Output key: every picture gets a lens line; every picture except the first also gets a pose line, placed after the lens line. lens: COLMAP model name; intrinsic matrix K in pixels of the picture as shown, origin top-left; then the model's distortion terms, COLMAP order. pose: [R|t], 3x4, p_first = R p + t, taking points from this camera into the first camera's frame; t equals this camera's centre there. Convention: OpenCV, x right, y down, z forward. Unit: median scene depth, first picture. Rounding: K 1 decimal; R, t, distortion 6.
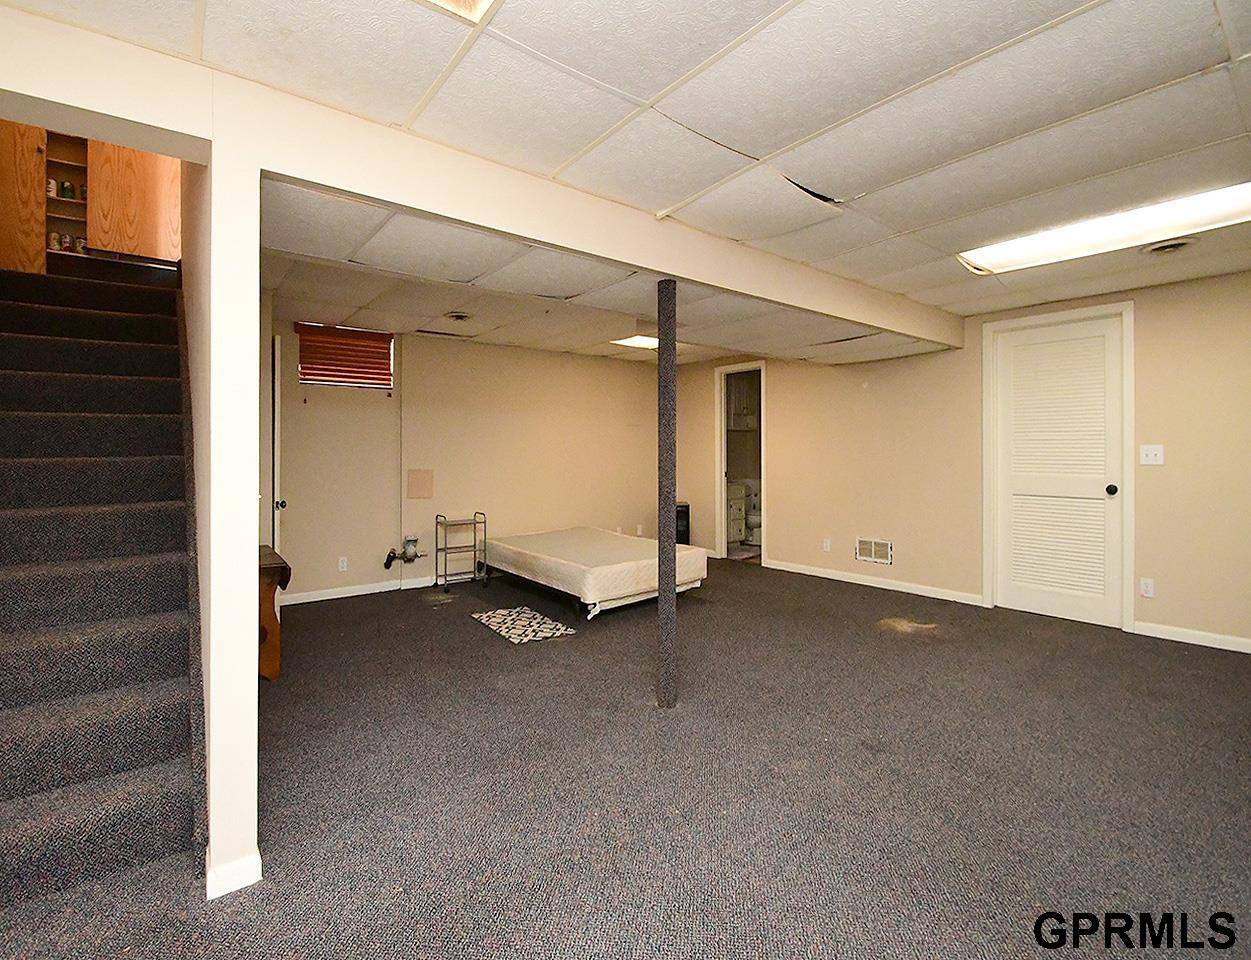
lens RADIAL K [[572.4, 0, 623.3], [0, 572.4, 458.1], [0, 0, 1]] dist [0.000307, 0.000015]
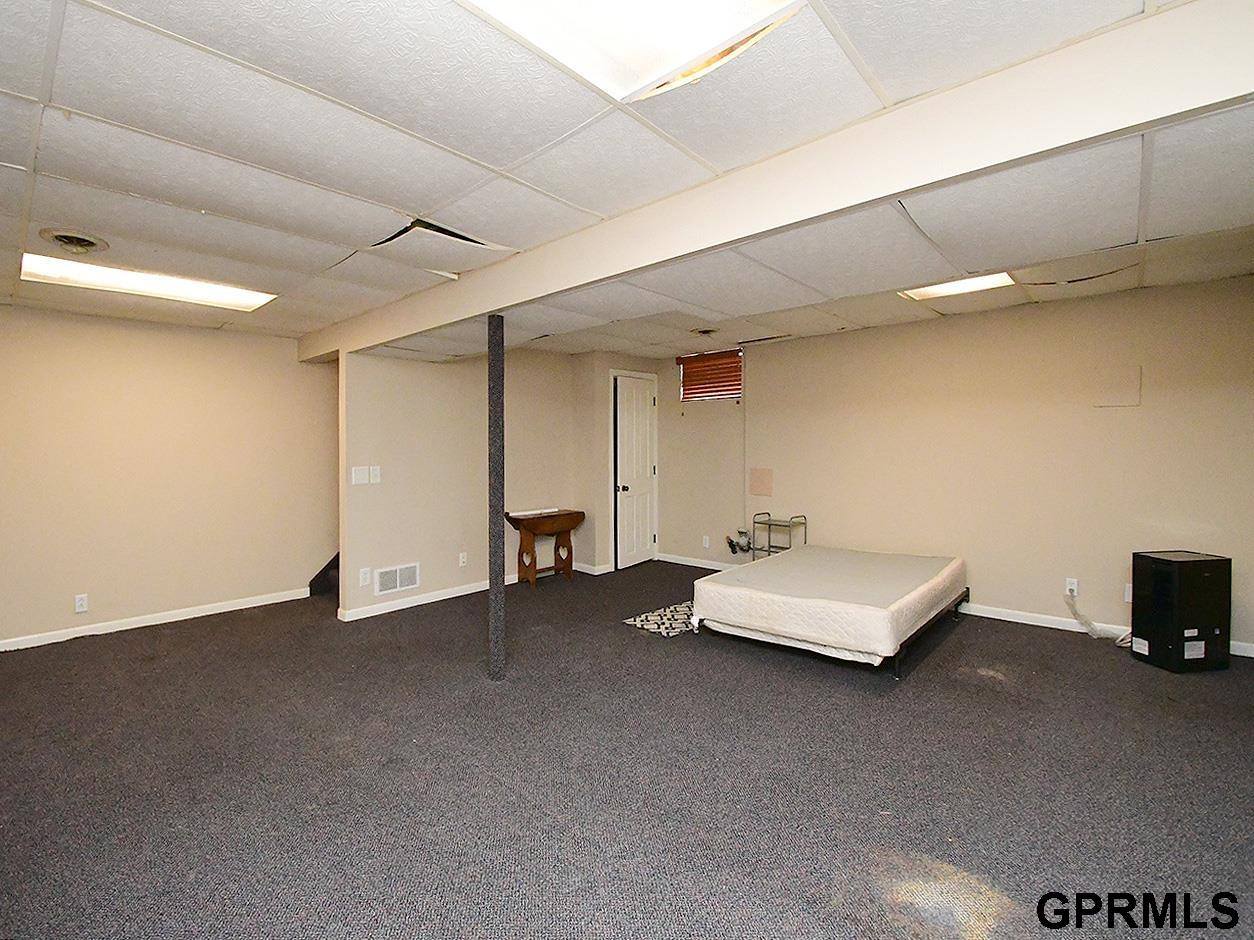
lens RADIAL K [[584.2, 0, 625.0], [0, 584.2, 447.3], [0, 0, 1]] dist [0.000370, 0.000020]
pose [[0.164899, 0.003741, -0.986303, 0.908018], [0.004579, 0.999979, 0.004558, -0.033774], [0.986300, -0.005268, 0.164878, 0.745879]]
